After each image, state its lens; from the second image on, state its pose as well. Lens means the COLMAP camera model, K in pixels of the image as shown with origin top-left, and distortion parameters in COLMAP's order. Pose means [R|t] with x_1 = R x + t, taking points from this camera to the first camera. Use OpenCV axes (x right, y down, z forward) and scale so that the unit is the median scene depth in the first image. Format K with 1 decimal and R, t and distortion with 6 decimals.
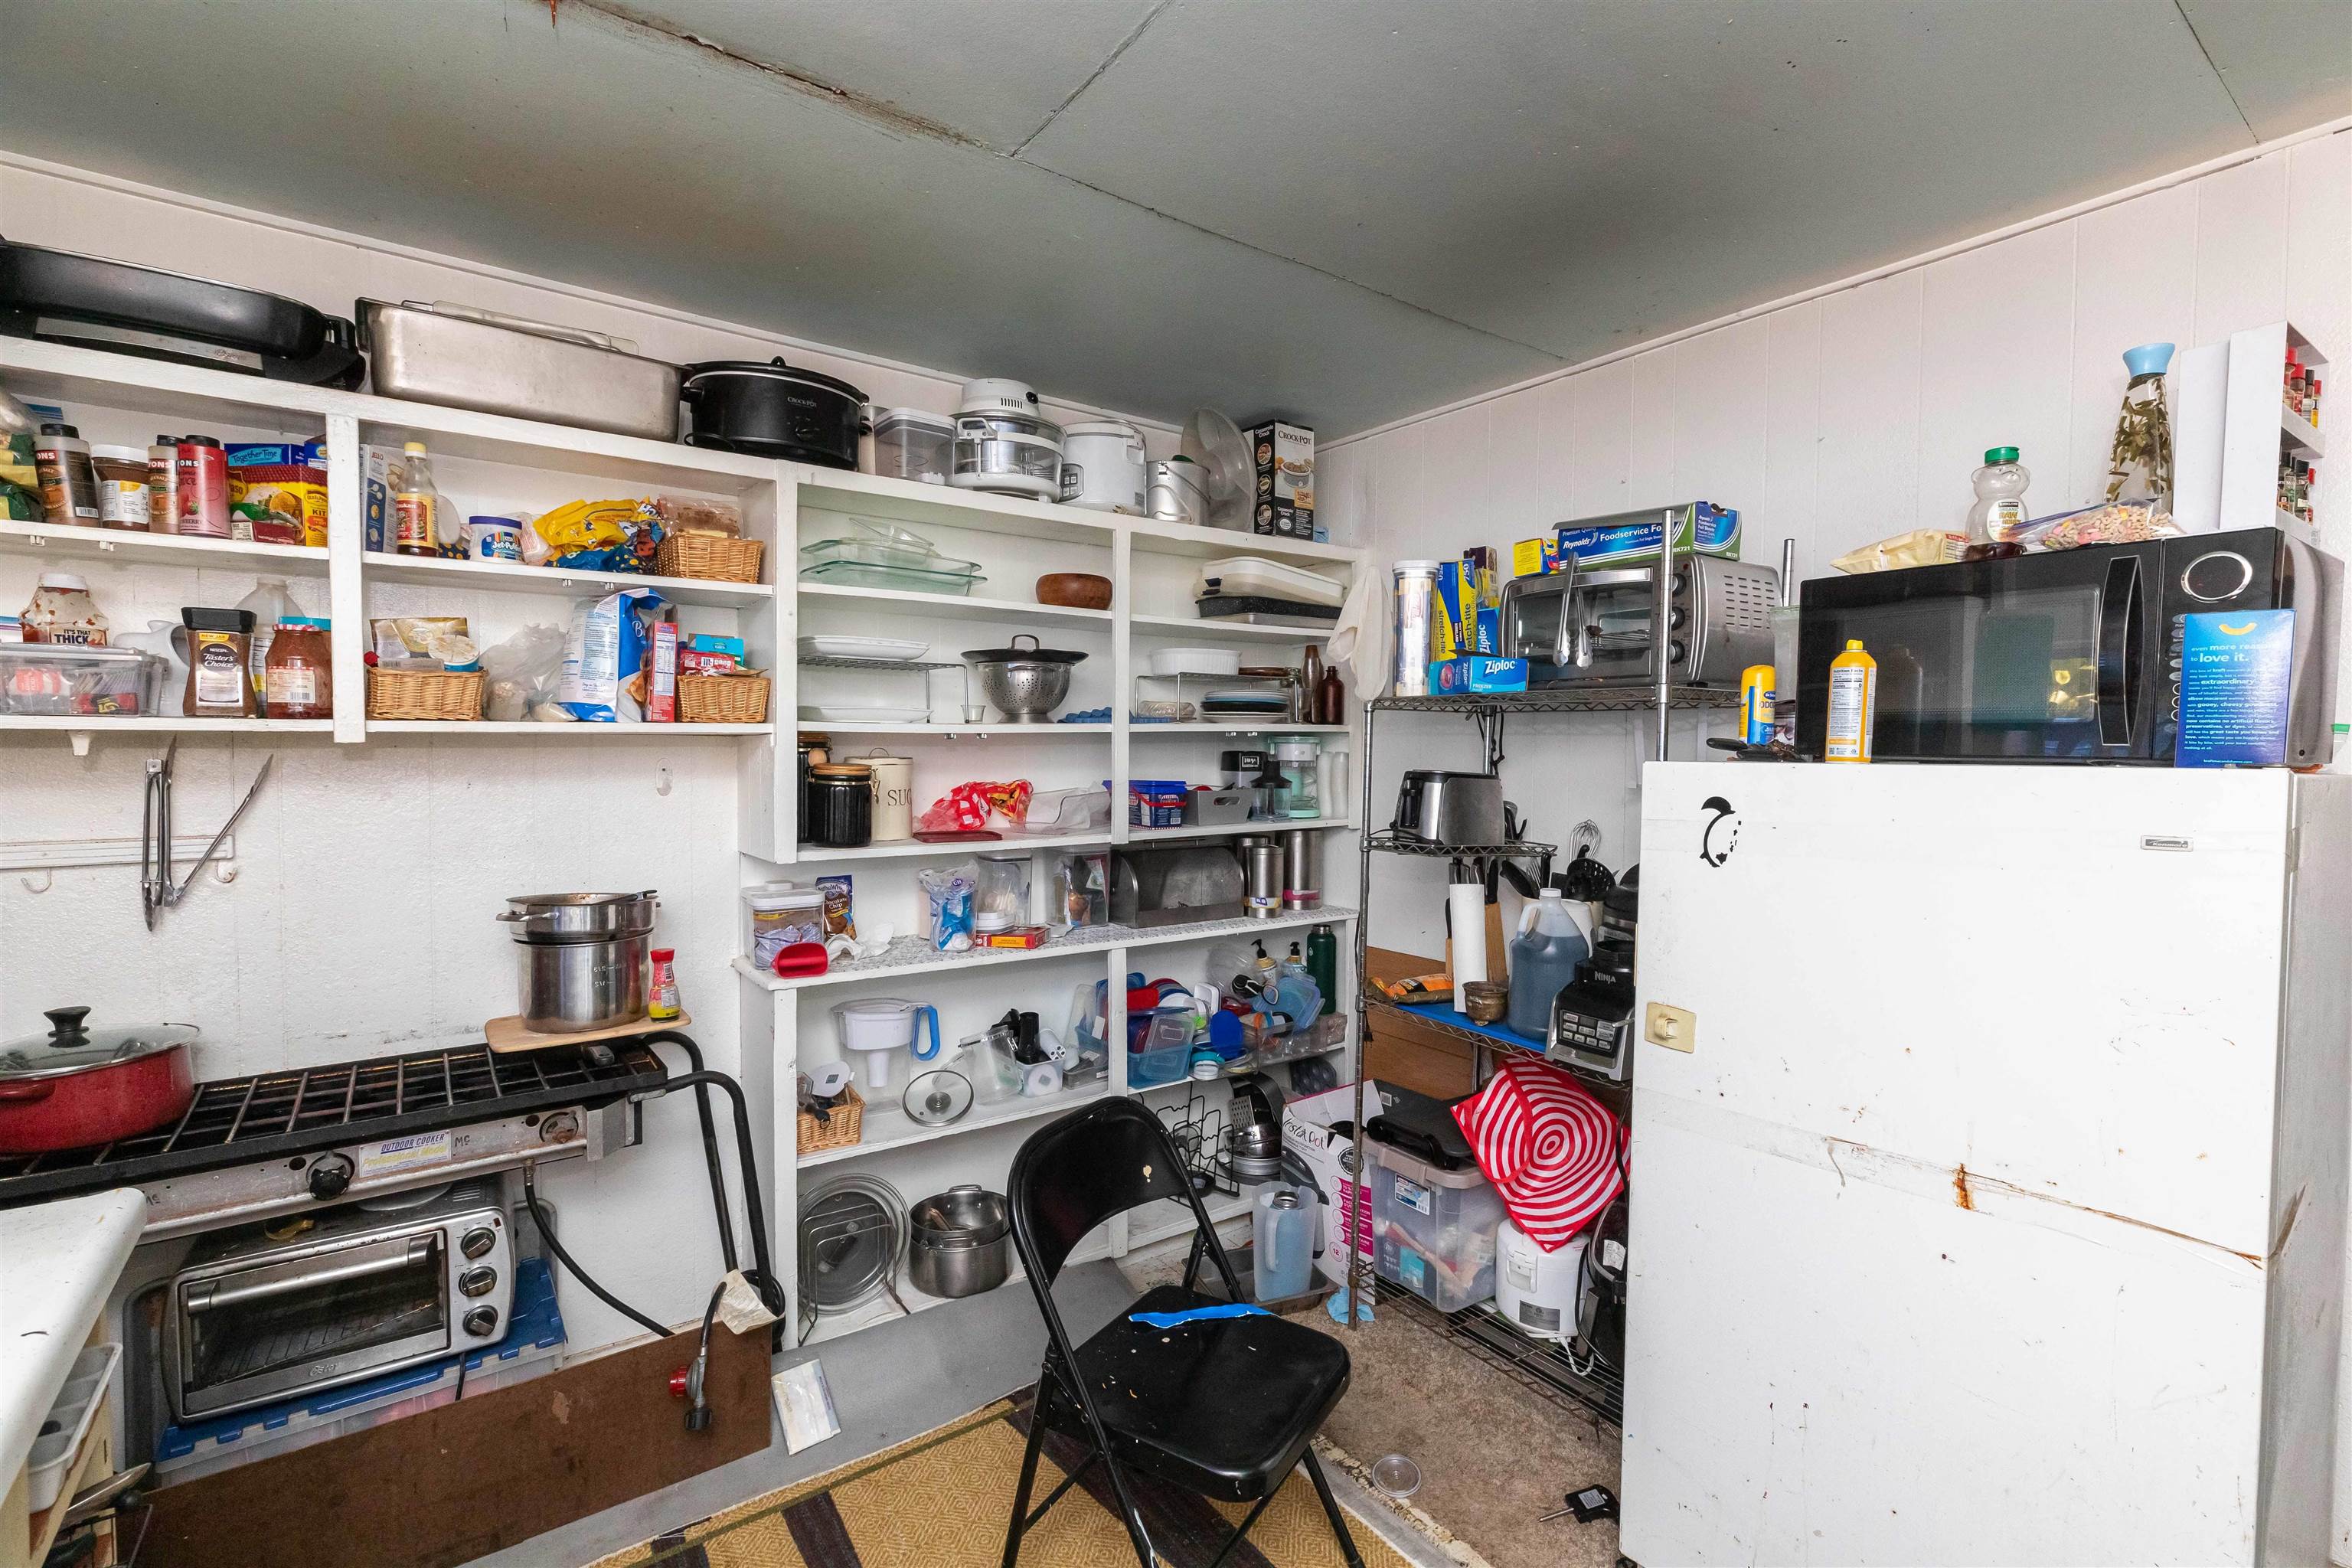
lens RADIAL K [[1038.5, 0, 1159.7], [0, 1038.5, 794.7], [0, 0, 1]] dist [-0.001711, -0.000454]
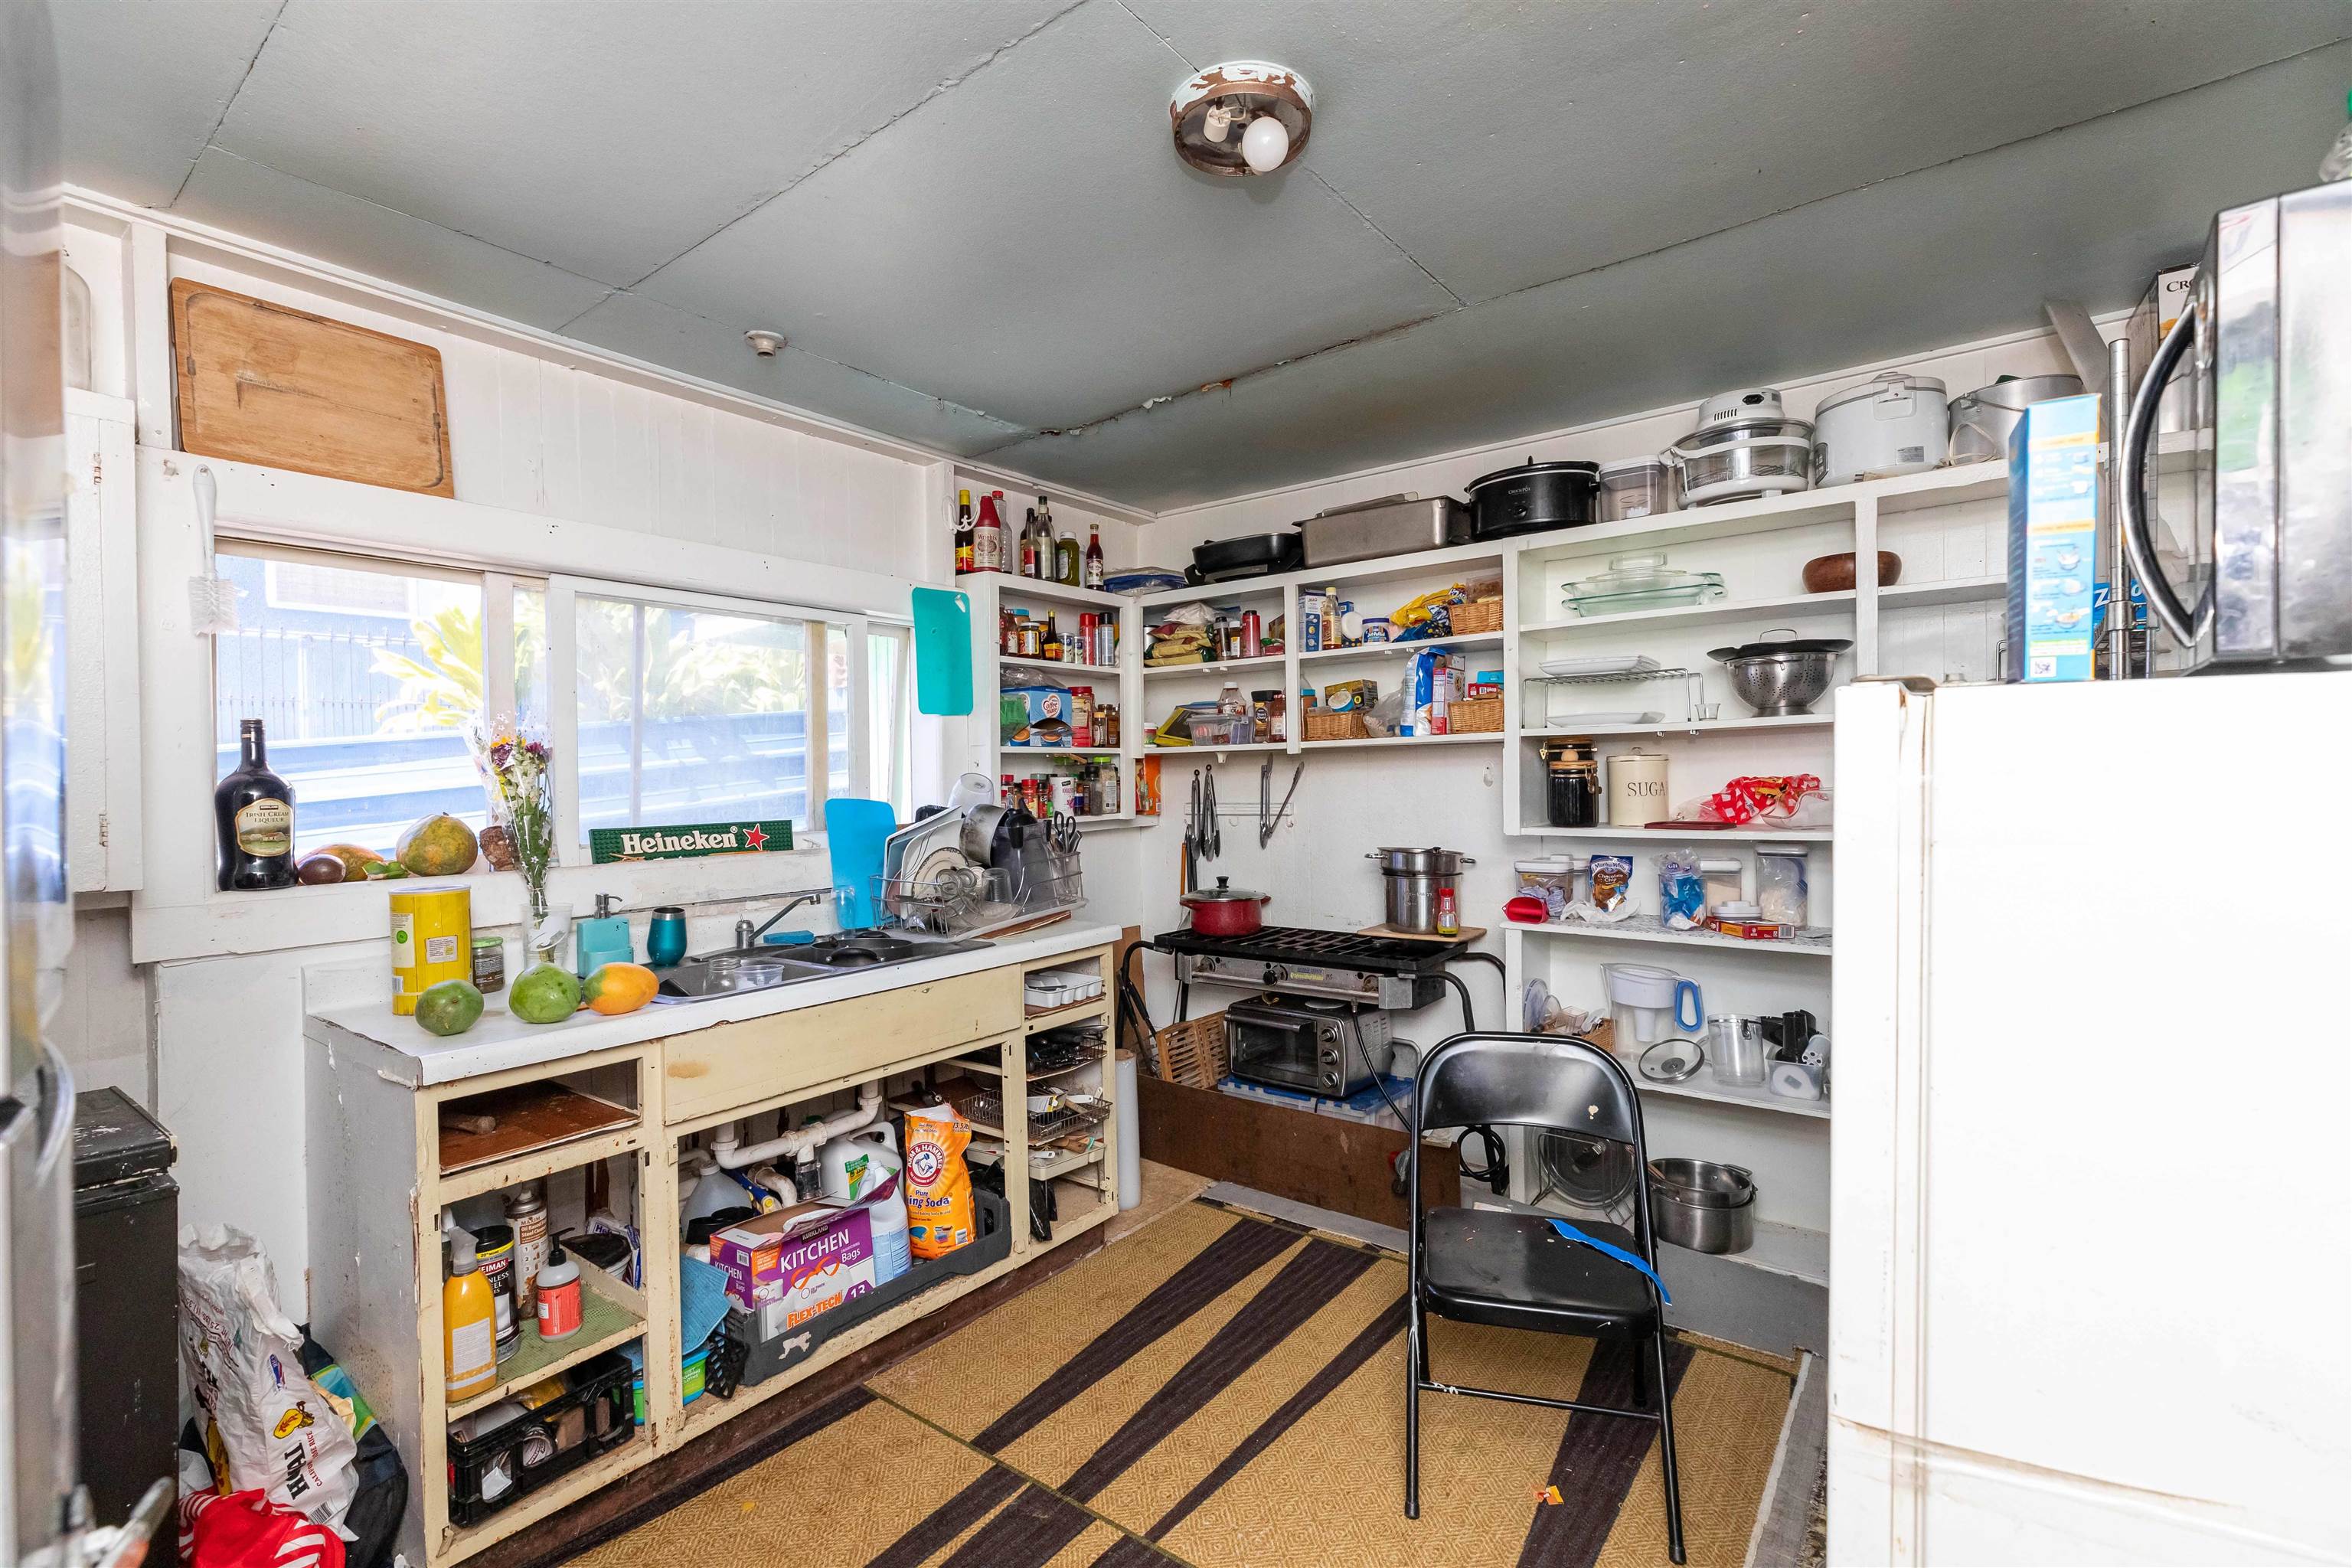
lens RADIAL K [[1038.5, 0, 1159.7], [0, 1038.5, 794.7], [0, 0, 1]] dist [-0.001711, -0.000454]
pose [[0.274058, 0.005414, -0.961698, 0.816055], [-0.027985, 0.999606, -0.002348, 0.030735], [0.961306, 0.027557, 0.274102, 0.192903]]
